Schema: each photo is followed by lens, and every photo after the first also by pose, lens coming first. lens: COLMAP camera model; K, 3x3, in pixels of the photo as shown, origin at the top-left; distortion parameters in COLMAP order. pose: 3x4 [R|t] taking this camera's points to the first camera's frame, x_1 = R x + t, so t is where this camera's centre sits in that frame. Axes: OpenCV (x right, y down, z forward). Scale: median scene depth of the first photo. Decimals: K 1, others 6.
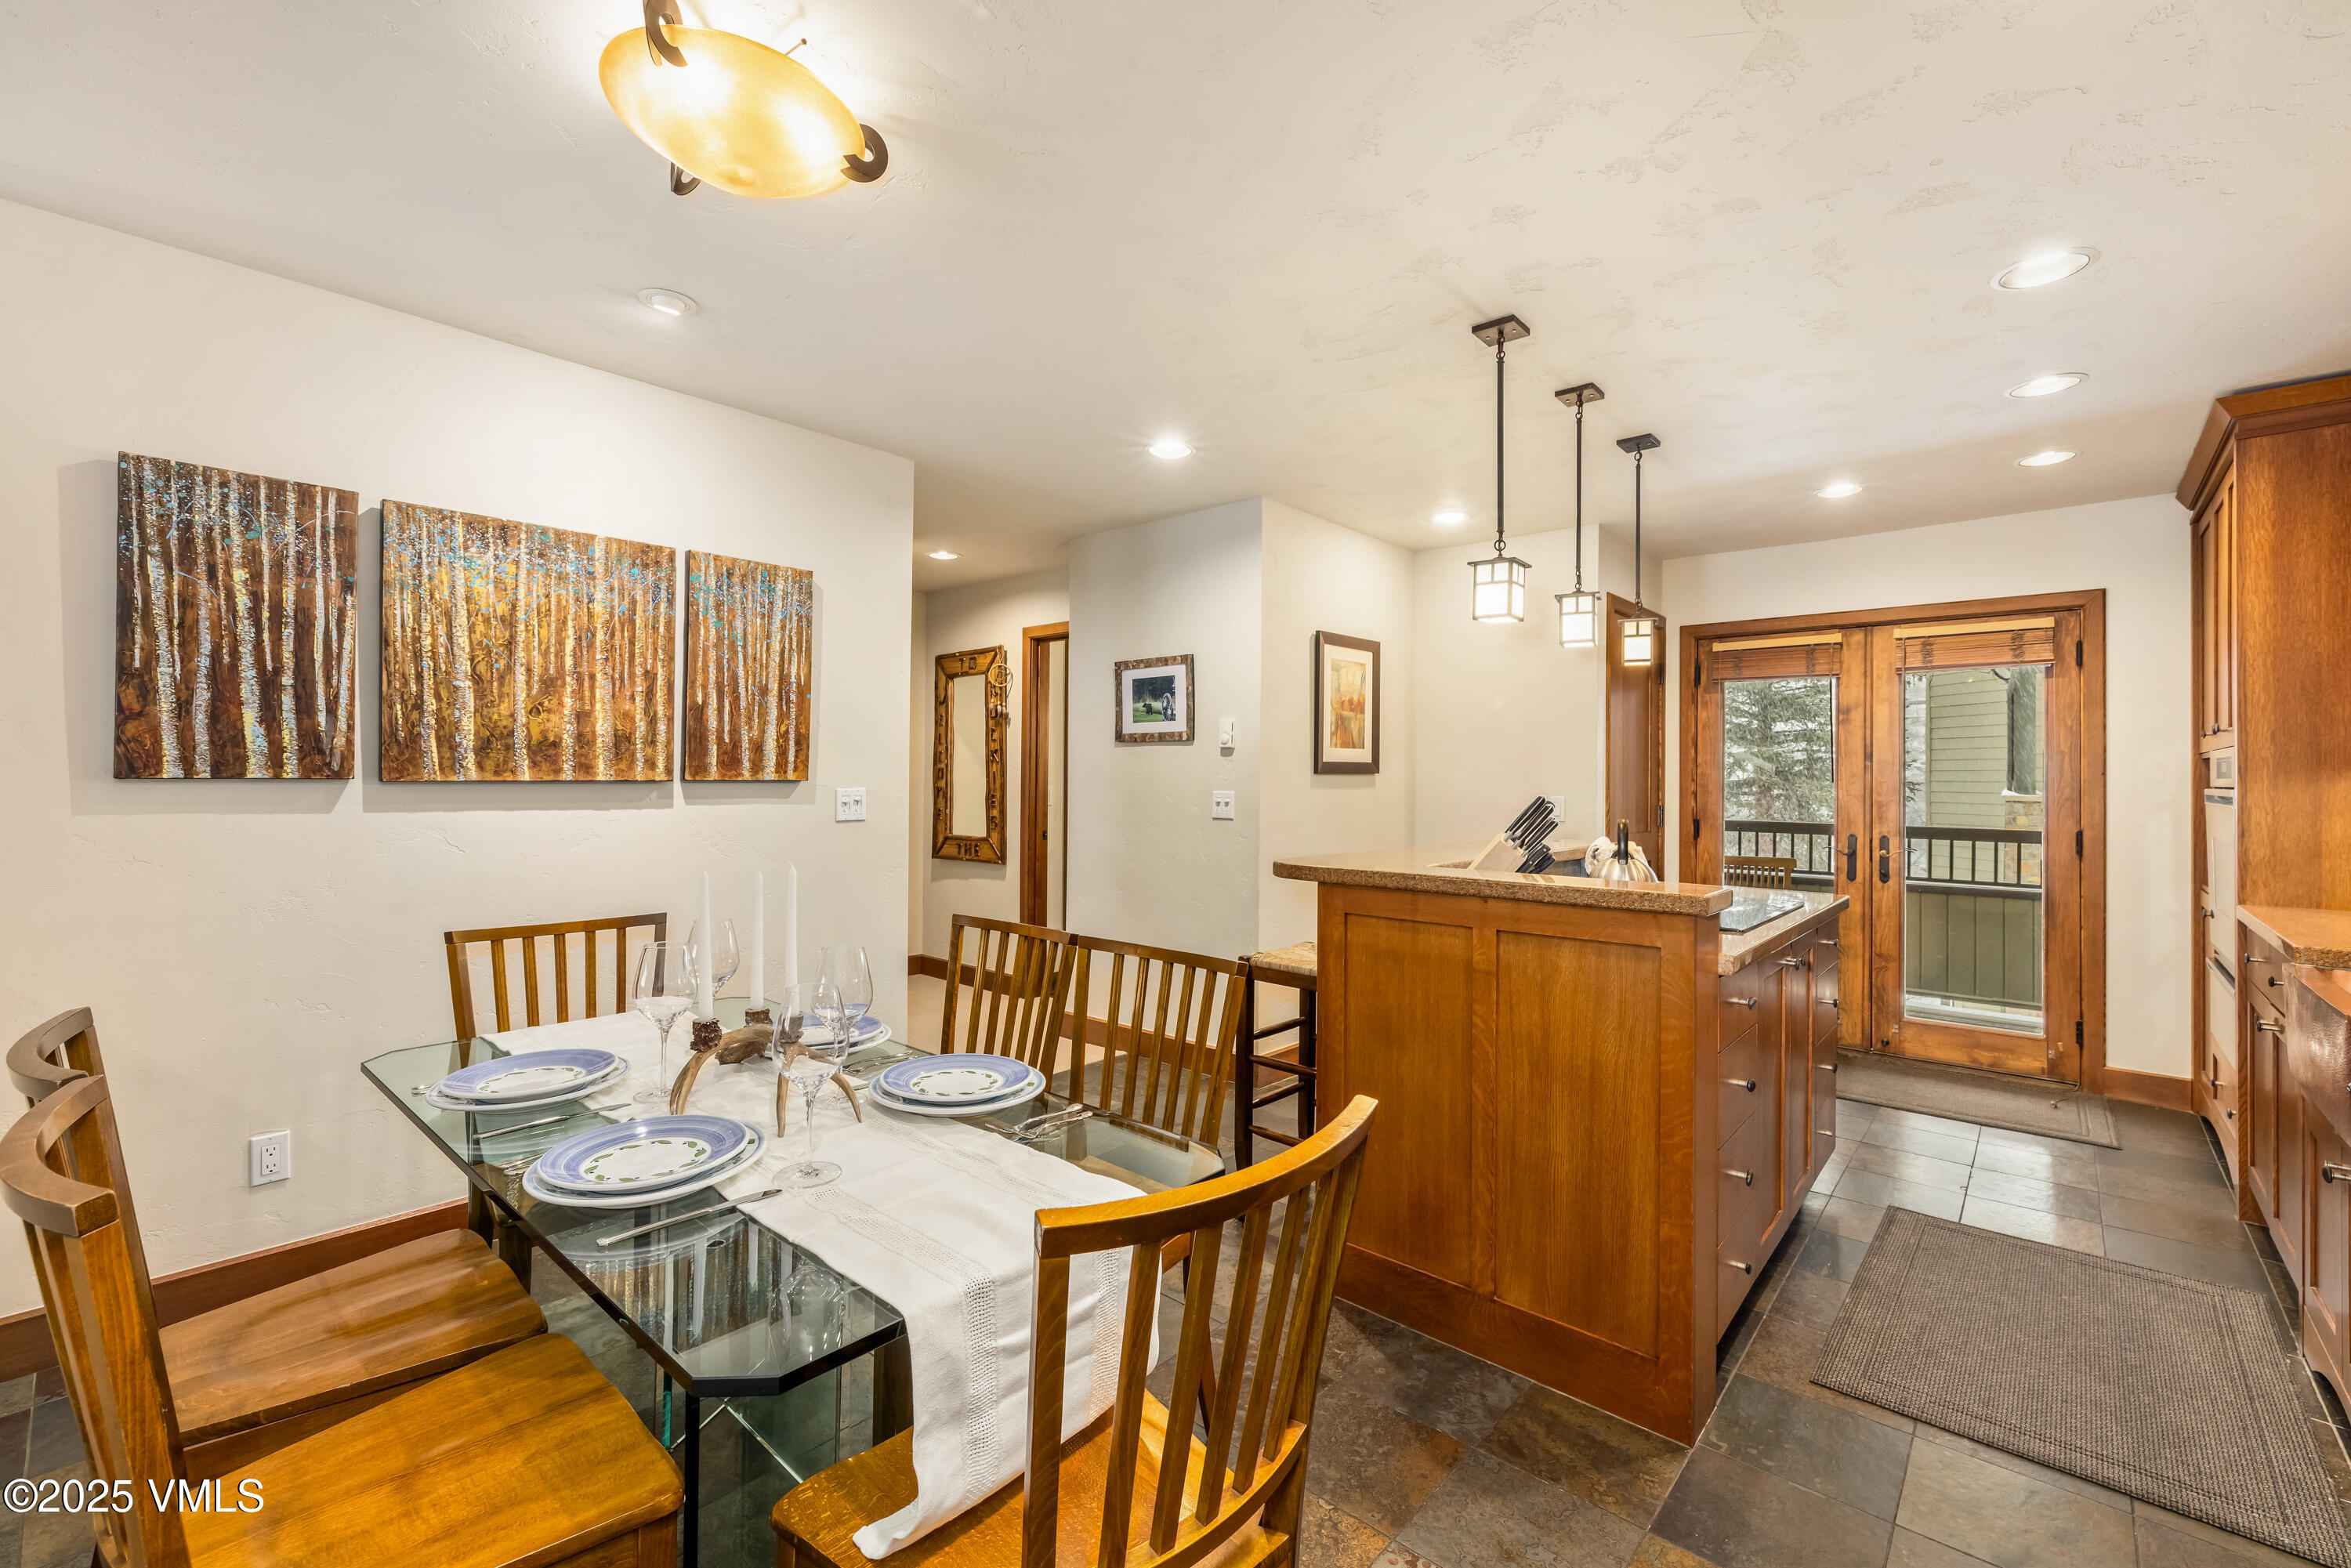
lens RADIAL K [[995.0, 0, 1170.3], [0, 995.0, 769.9], [0, 0, 1]] dist [-0.000602, 0.000196]
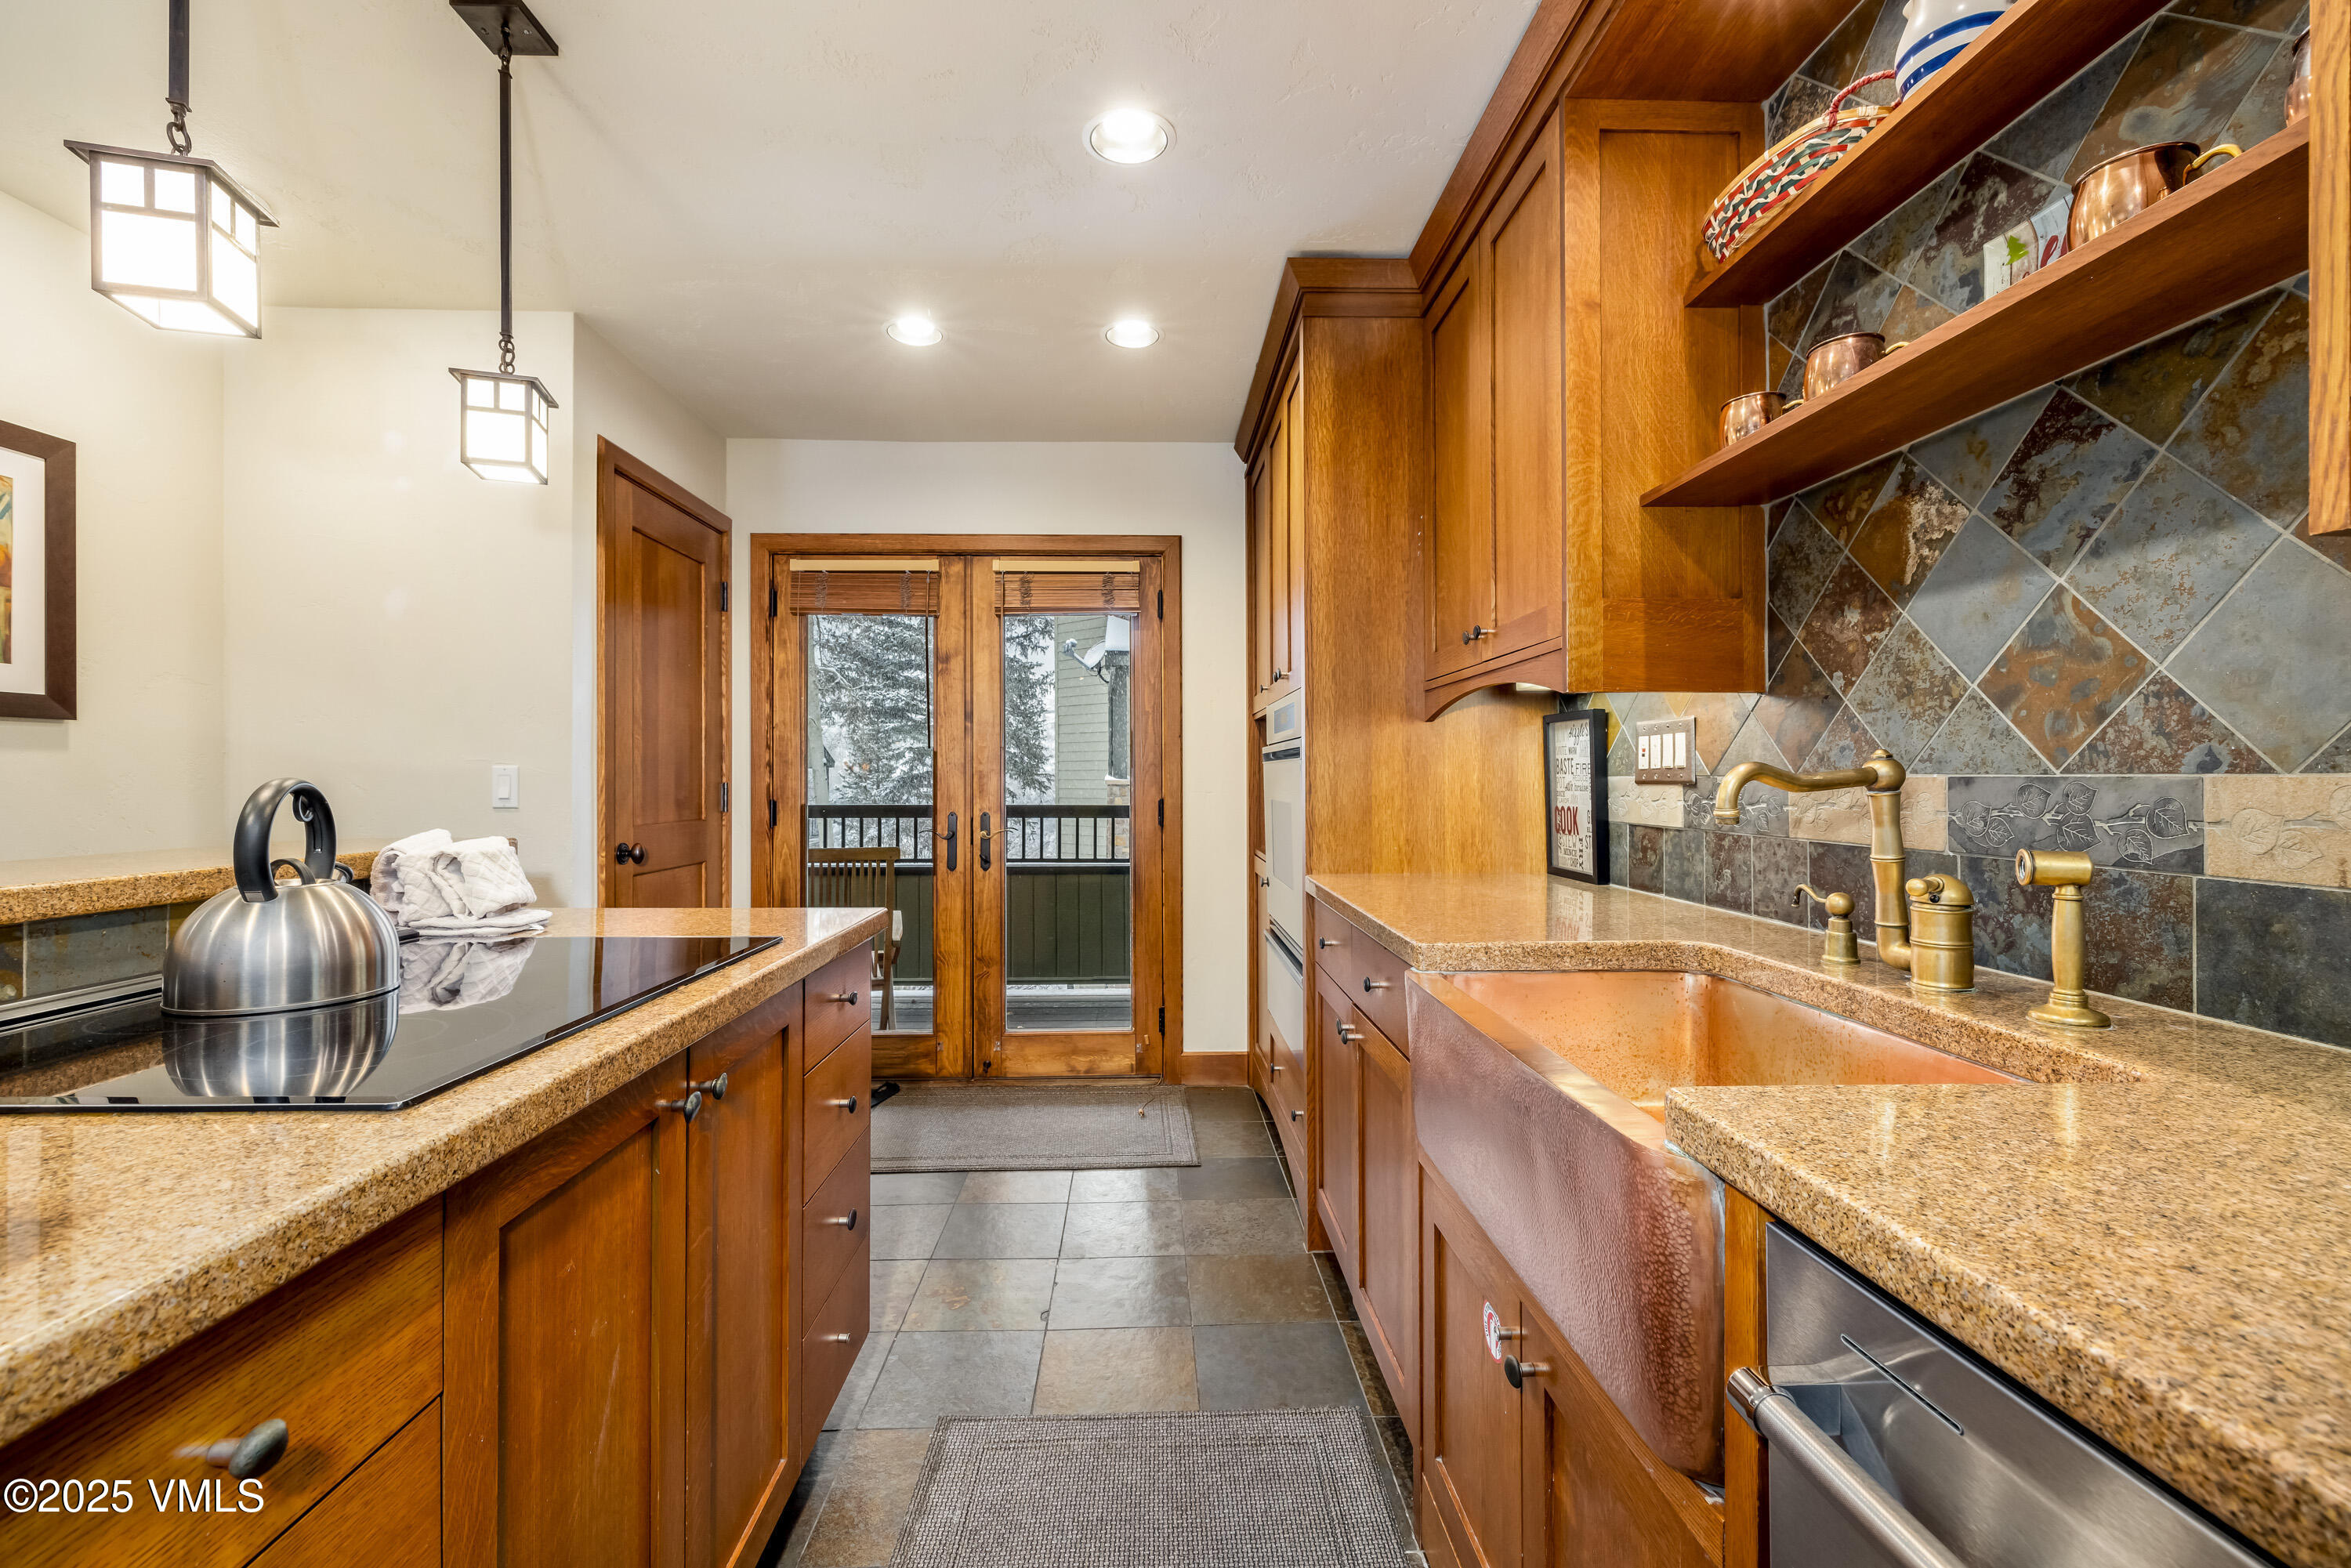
lens RADIAL K [[995.0, 0, 1175.2], [0, 995.0, 771.1], [0, 0, 1]] dist [-0.000602, 0.000196]
pose [[0.722273, -0.005940, 0.691583, 0.370085], [0.002959, 0.999981, 0.005498, 0.038634], [-0.691602, -0.001925, 0.722276, 0.419872]]
